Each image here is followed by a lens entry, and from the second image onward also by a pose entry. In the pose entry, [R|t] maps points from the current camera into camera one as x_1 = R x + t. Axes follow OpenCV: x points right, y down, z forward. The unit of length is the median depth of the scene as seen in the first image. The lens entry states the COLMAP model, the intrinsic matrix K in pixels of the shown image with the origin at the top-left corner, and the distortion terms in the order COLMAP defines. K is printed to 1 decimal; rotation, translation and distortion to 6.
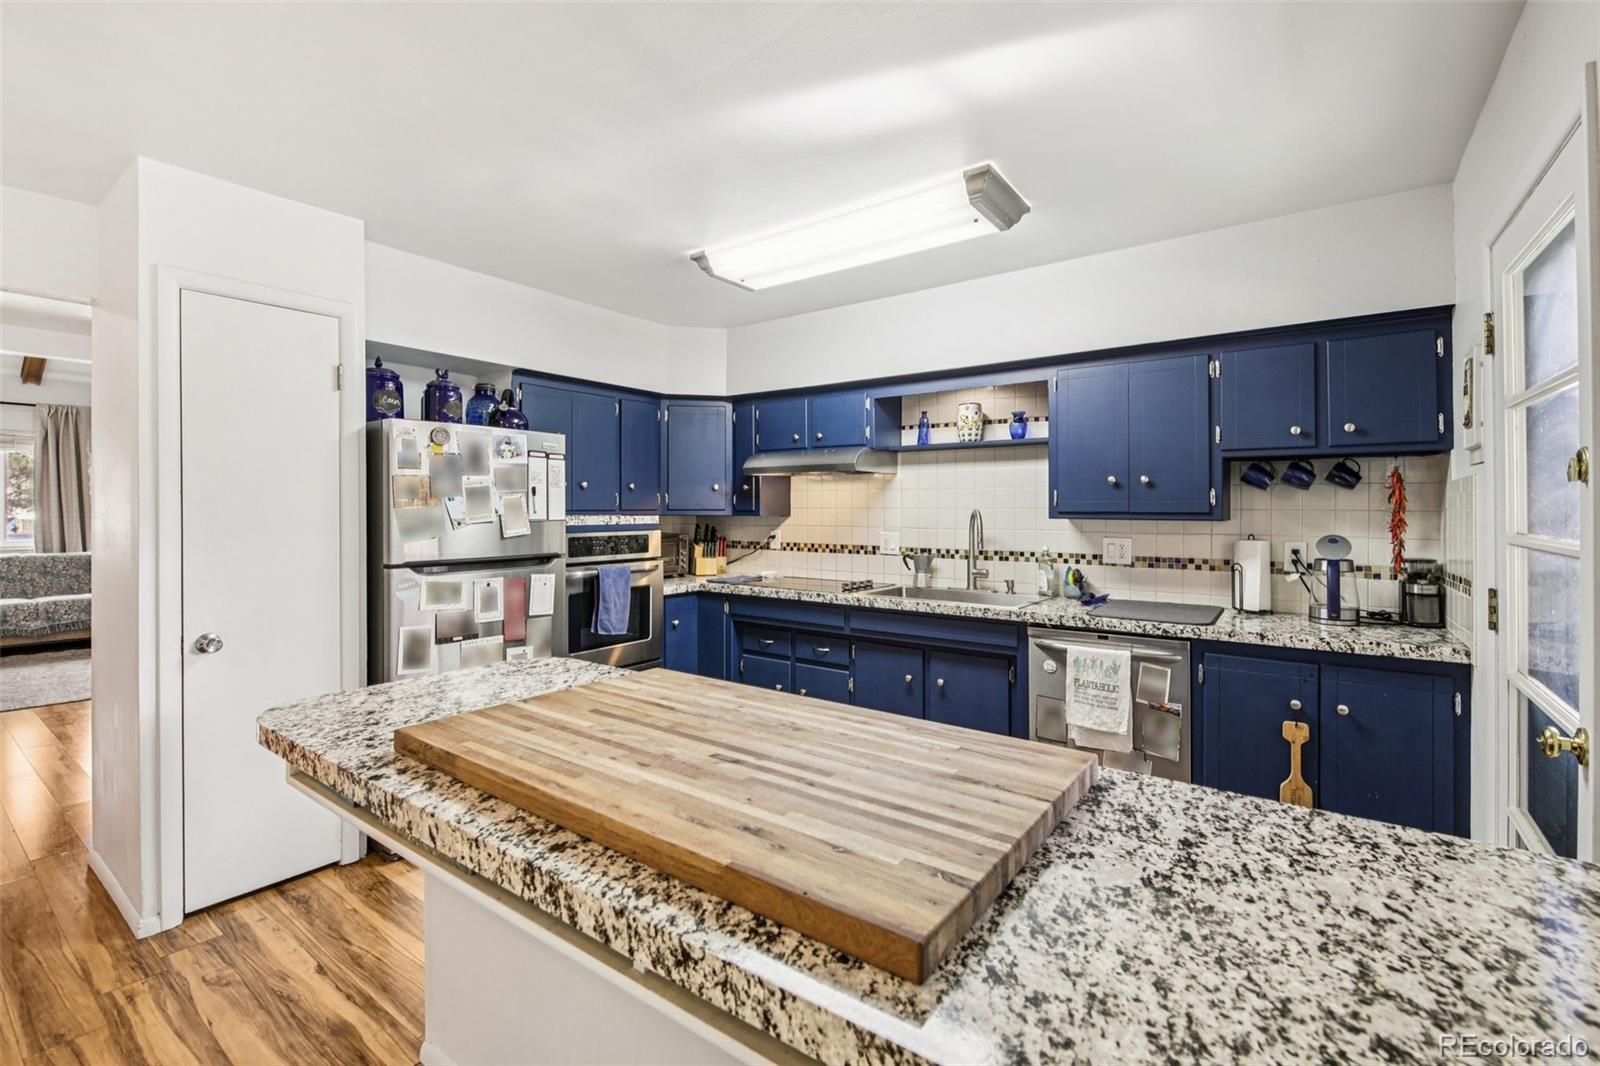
lens RADIAL K [[699.3, 0, 783.8], [0, 699.3, 505.9], [0, 0, 1]] dist [-0.010172, -0.002326]
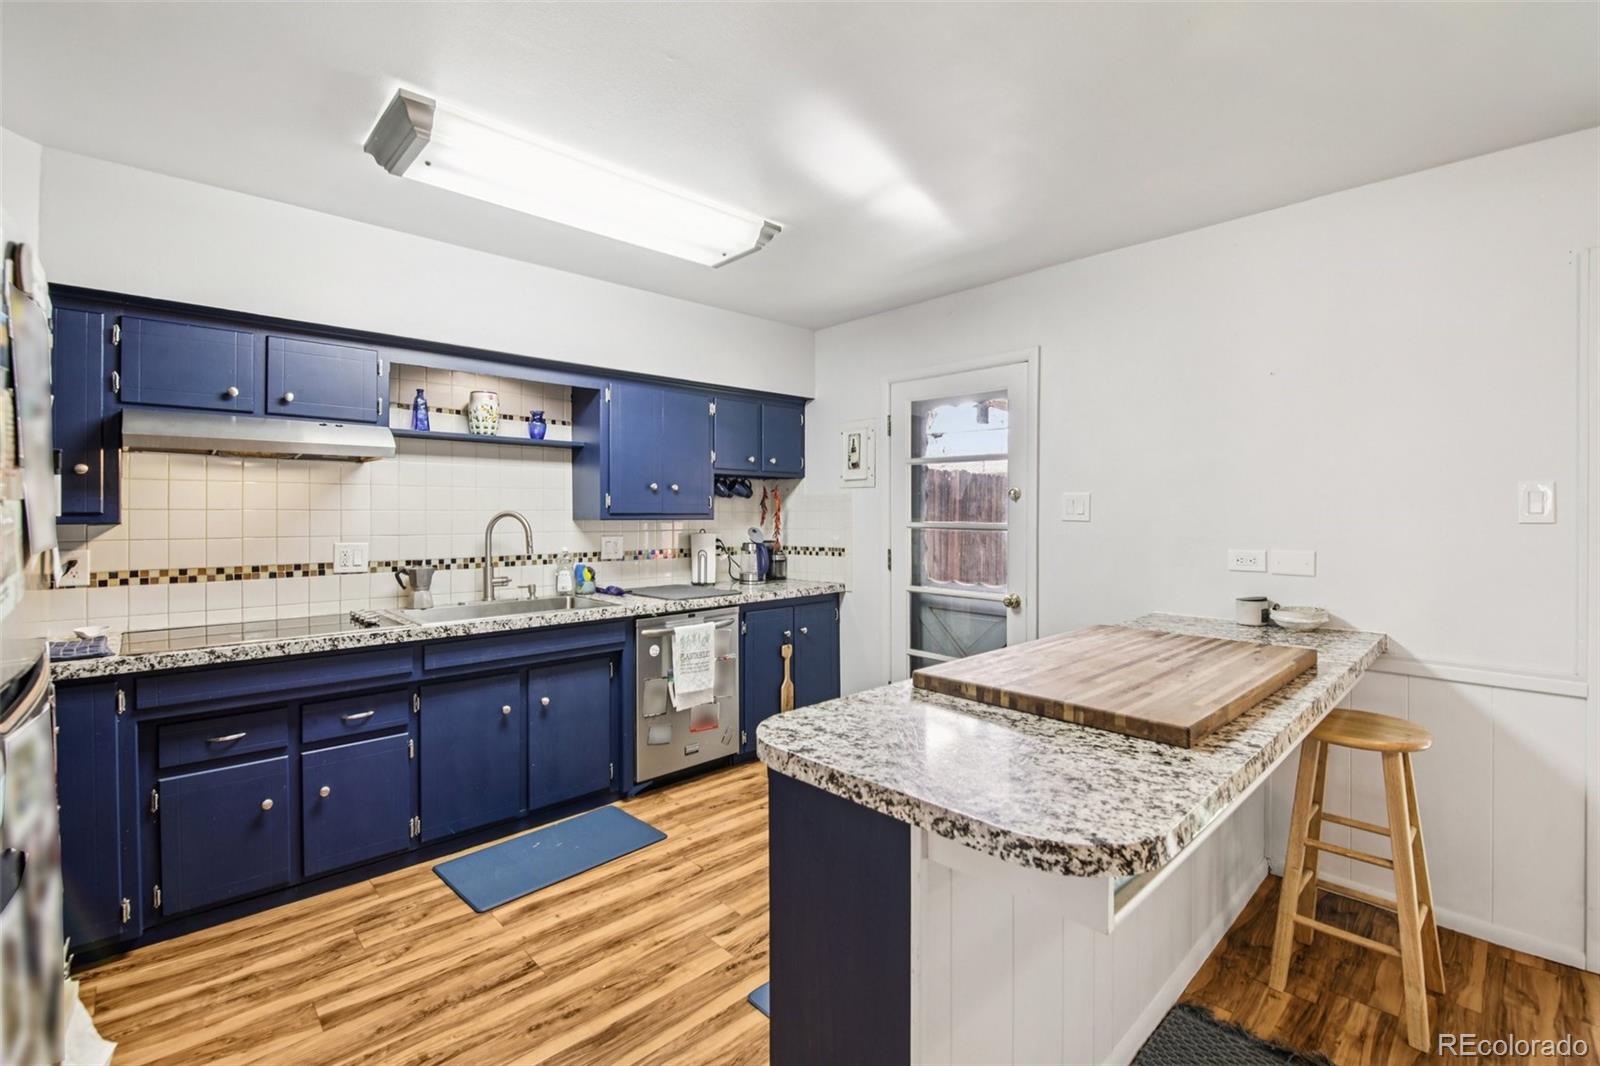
lens RADIAL K [[699.3, 0, 797.3], [0, 699.3, 524.5], [0, 0, 1]] dist [-0.010172, -0.002326]
pose [[0.169617, -0.017969, 0.985346, -0.585584], [-0.004889, 0.999806, 0.019074, 0.002854], [-0.985498, -0.008053, 0.169496, 0.494720]]
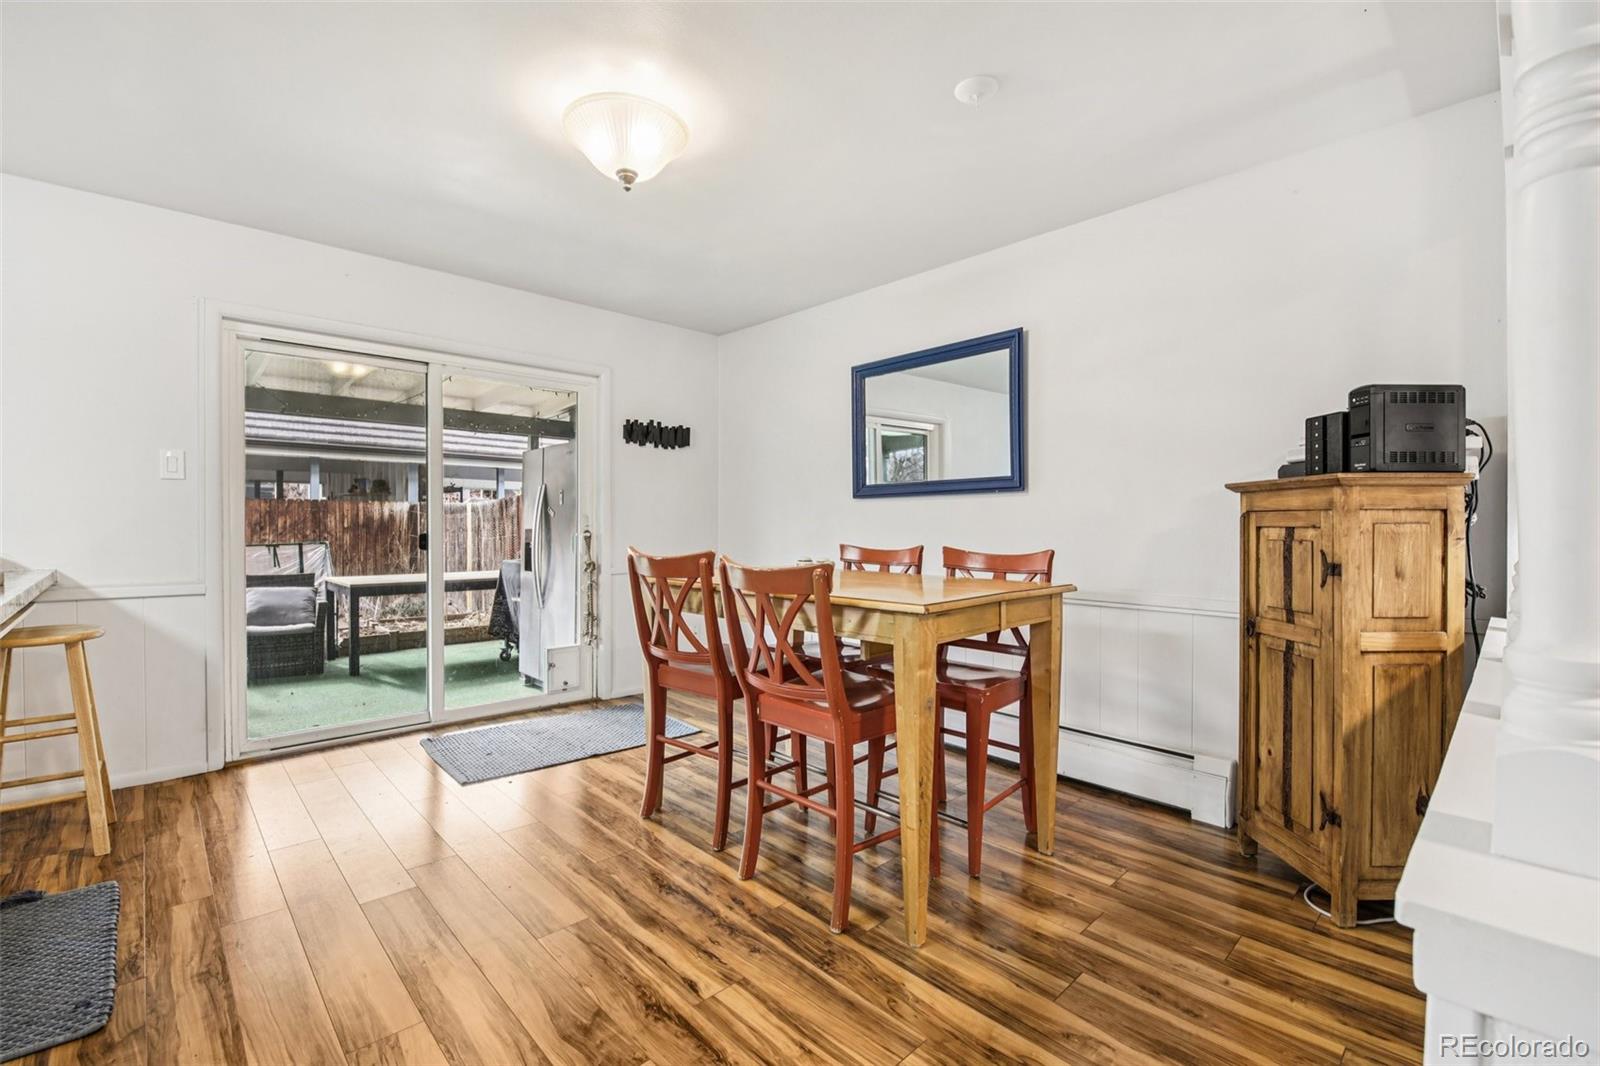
lens RADIAL K [[699.3, 0, 802.2], [0, 699.3, 528.6], [0, 0, 1]] dist [-0.010172, -0.002326]
pose [[-0.984783, -0.004819, 0.173721, -0.781110], [-0.005644, 0.999975, -0.004255, 0.051495], [-0.173696, -0.005171, -0.984786, 0.648630]]
